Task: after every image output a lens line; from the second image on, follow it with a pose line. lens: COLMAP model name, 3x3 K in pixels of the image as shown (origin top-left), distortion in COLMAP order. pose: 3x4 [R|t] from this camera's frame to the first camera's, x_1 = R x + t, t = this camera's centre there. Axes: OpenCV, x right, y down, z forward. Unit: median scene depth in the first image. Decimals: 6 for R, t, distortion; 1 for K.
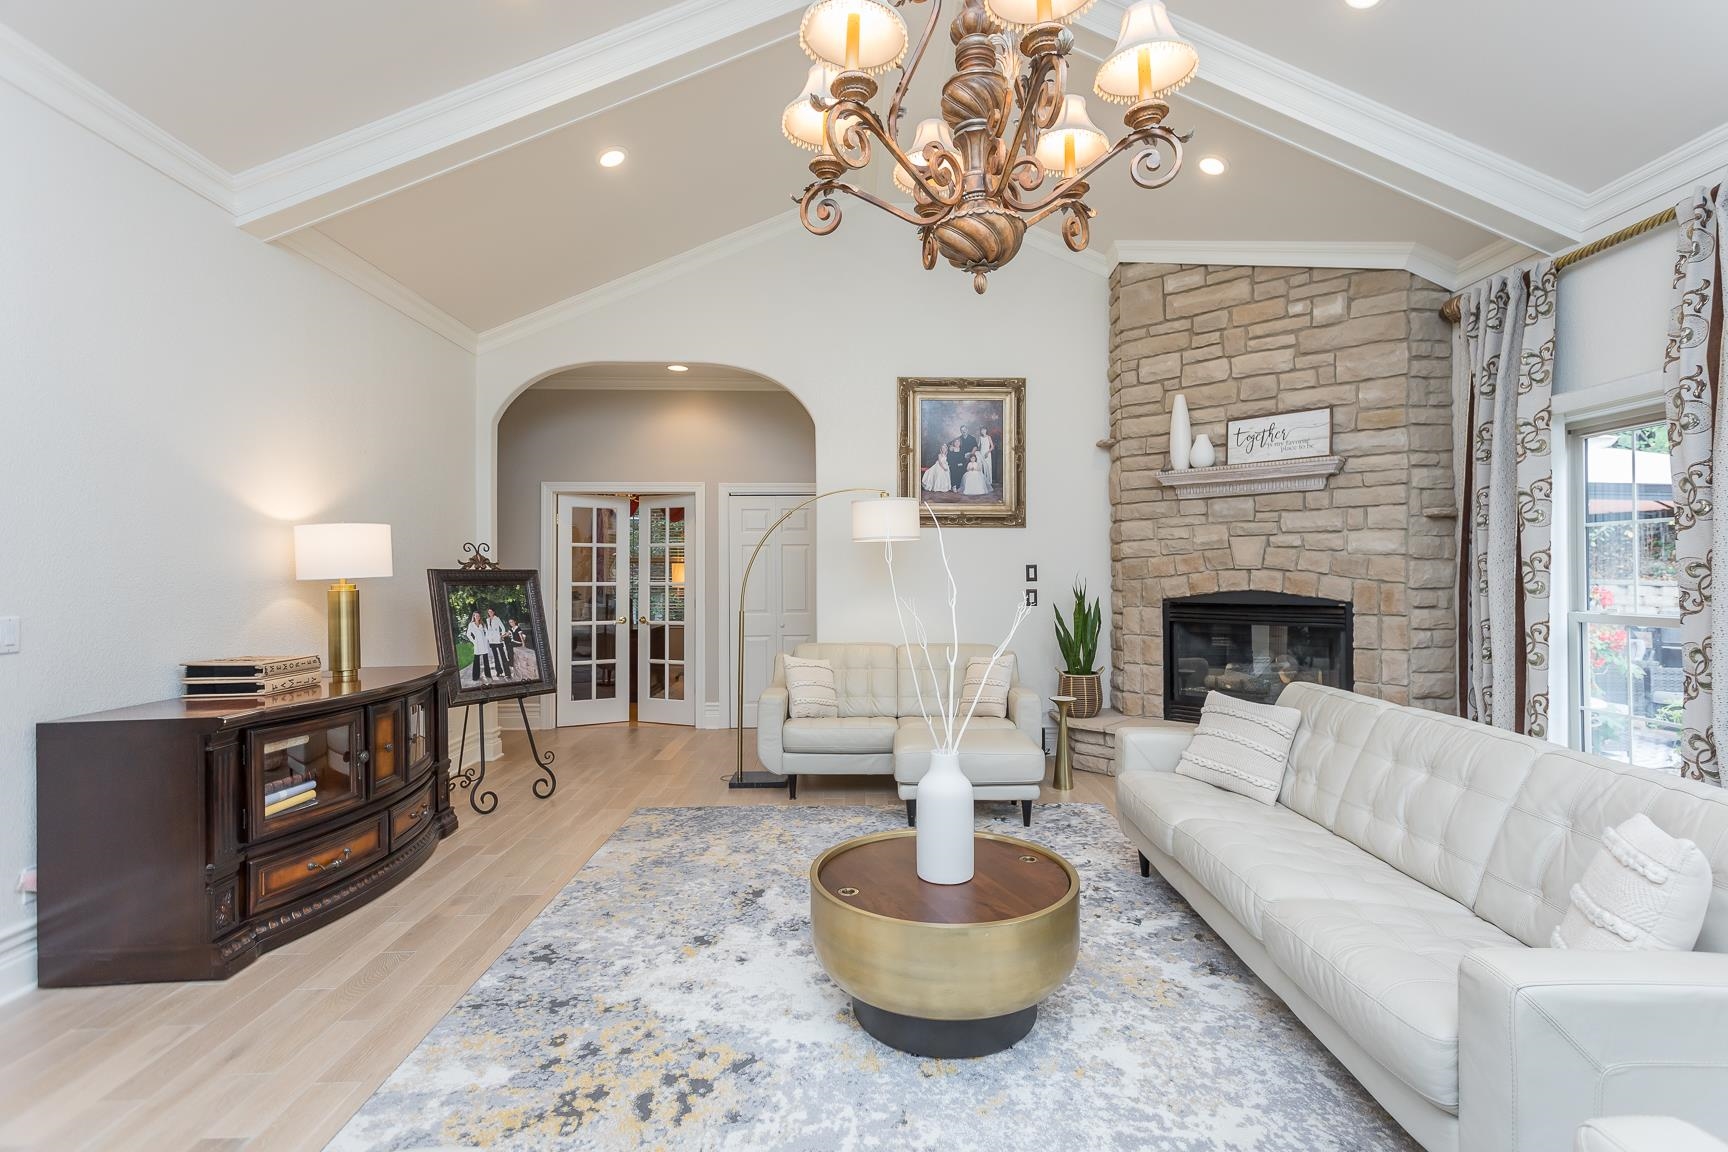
lens RADIAL K [[821.3, 0, 880.0], [0, 821.3, 559.2], [0, 0, 1]] dist [0.008955, 0.002731]
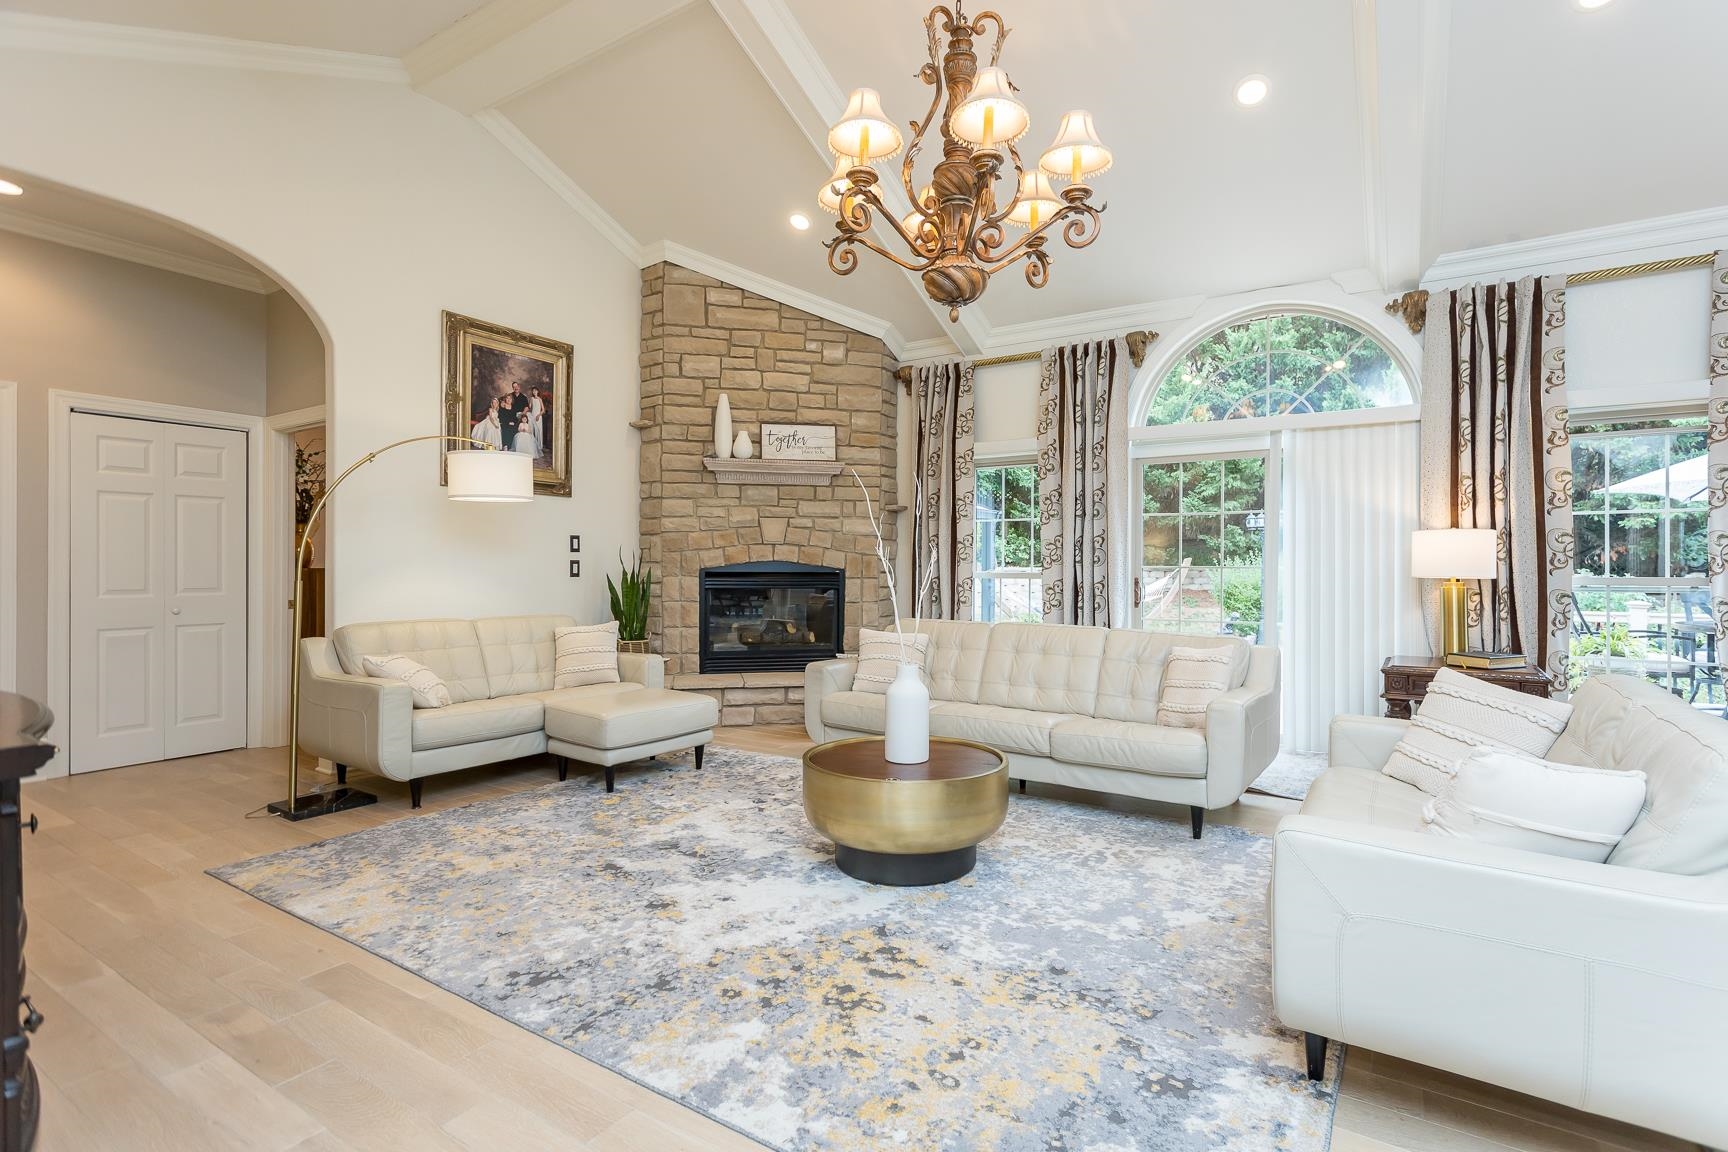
lens RADIAL K [[821.3, 0, 888.9], [0, 821.3, 570.0], [0, 0, 1]] dist [0.008955, 0.002731]
pose [[0.565702, 0.001518, 0.824609, -0.548708], [-0.020128, 0.999726, 0.011968, 0.037321], [-0.824364, -0.023368, 0.565577, 0.160686]]
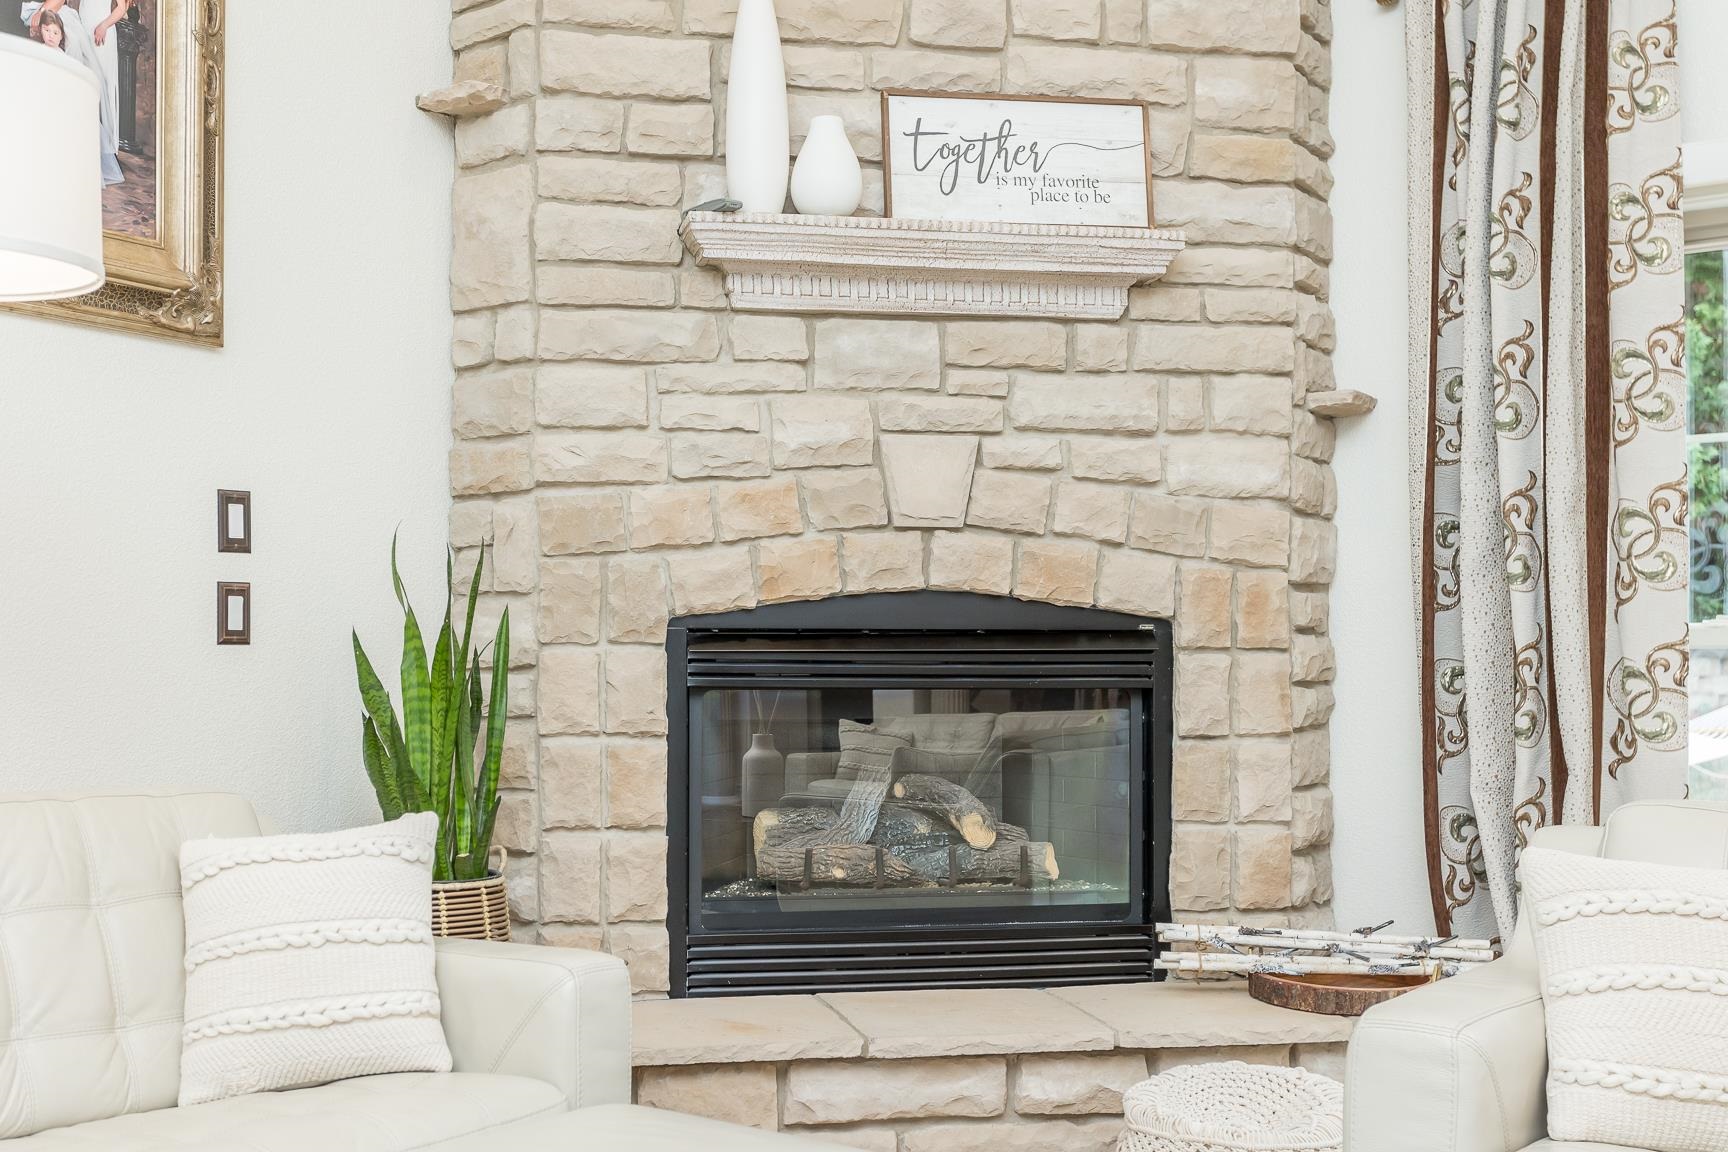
lens RADIAL K [[1891.5, 0, 754.8], [0, 1891.5, 632.2], [0, 0, 1]] dist [0.031552, 0.000000]
pose [[0.607226, 0.016666, 0.794355, -0.263931], [-0.014686, 0.999845, -0.009751, 0.073179], [-0.794394, -0.005745, 0.607376, 0.639085]]
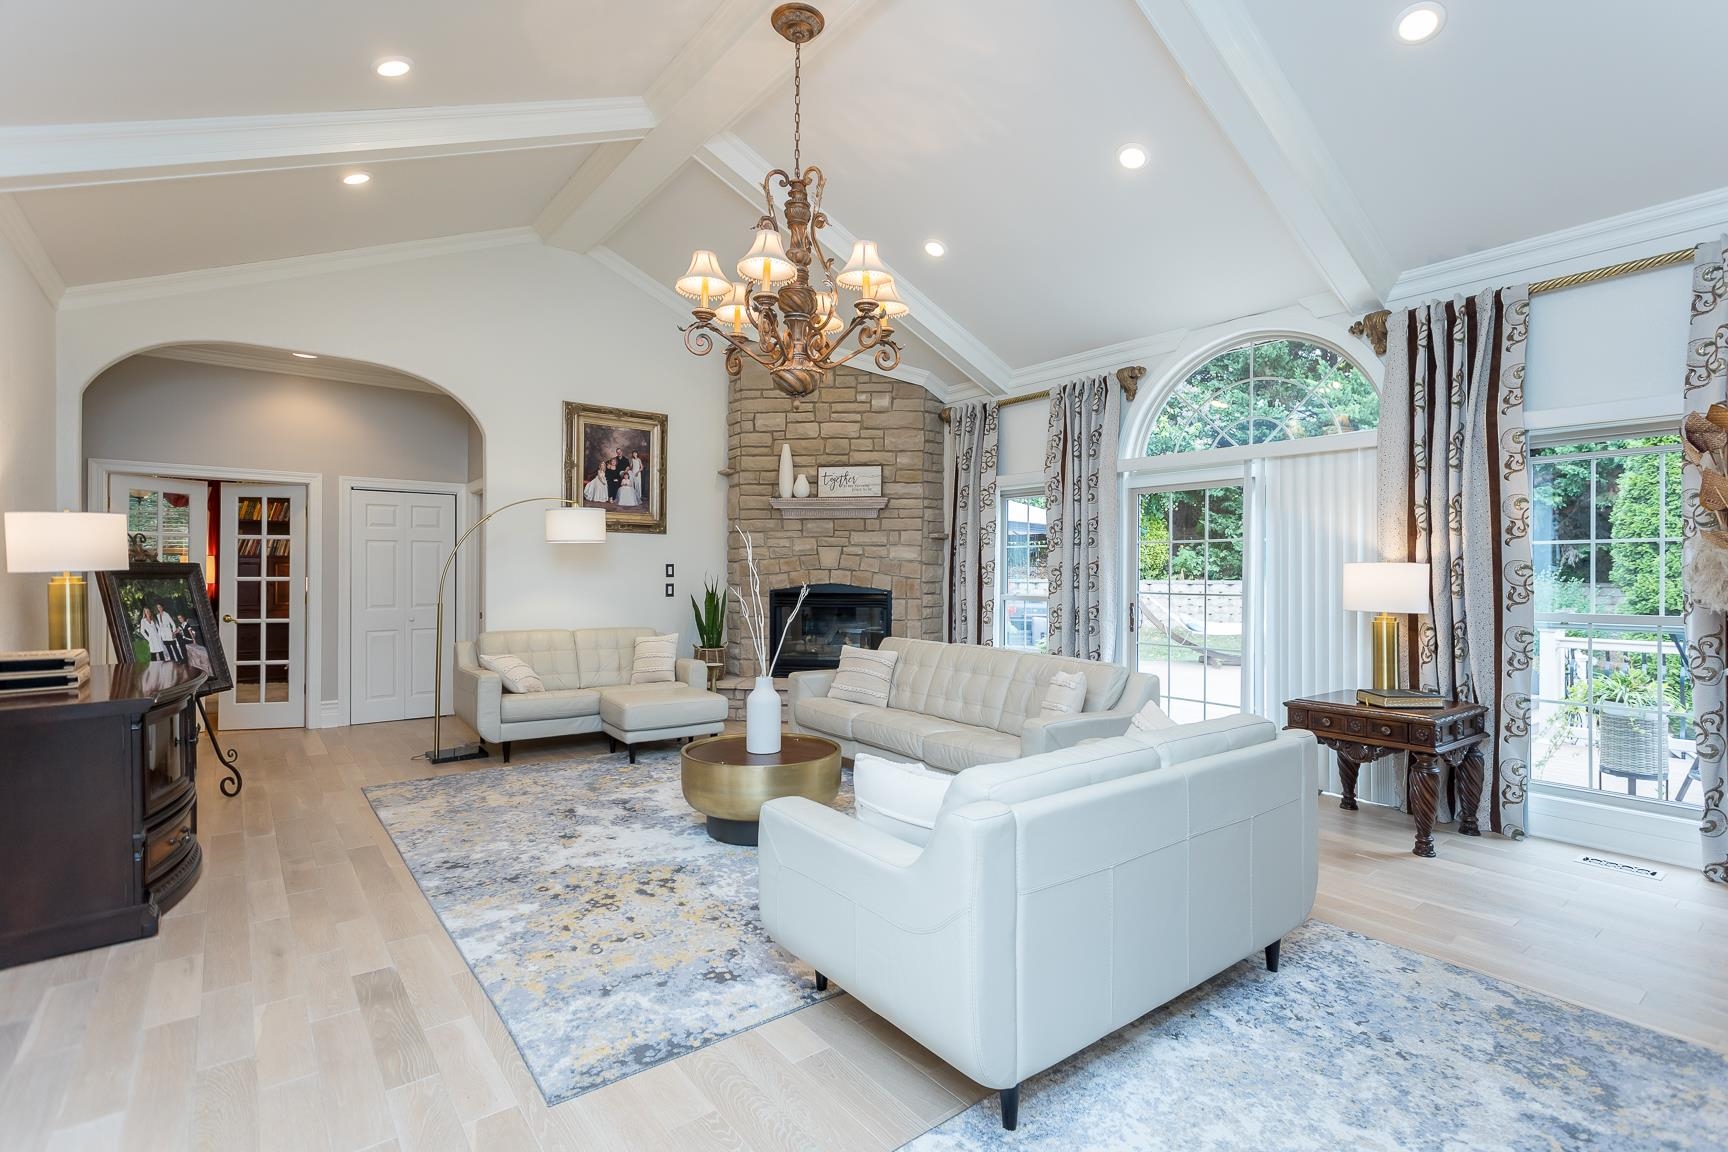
lens RADIAL K [[821.3, 0, 865.3], [0, 821.3, 569.1], [0, 0, 1]] dist [0.008955, 0.002731]
pose [[0.813447, 0.008713, 0.581574, -0.395444], [-0.016864, 0.999821, 0.008608, -0.002023], [-0.581395, -0.016810, 0.813448, -0.256797]]
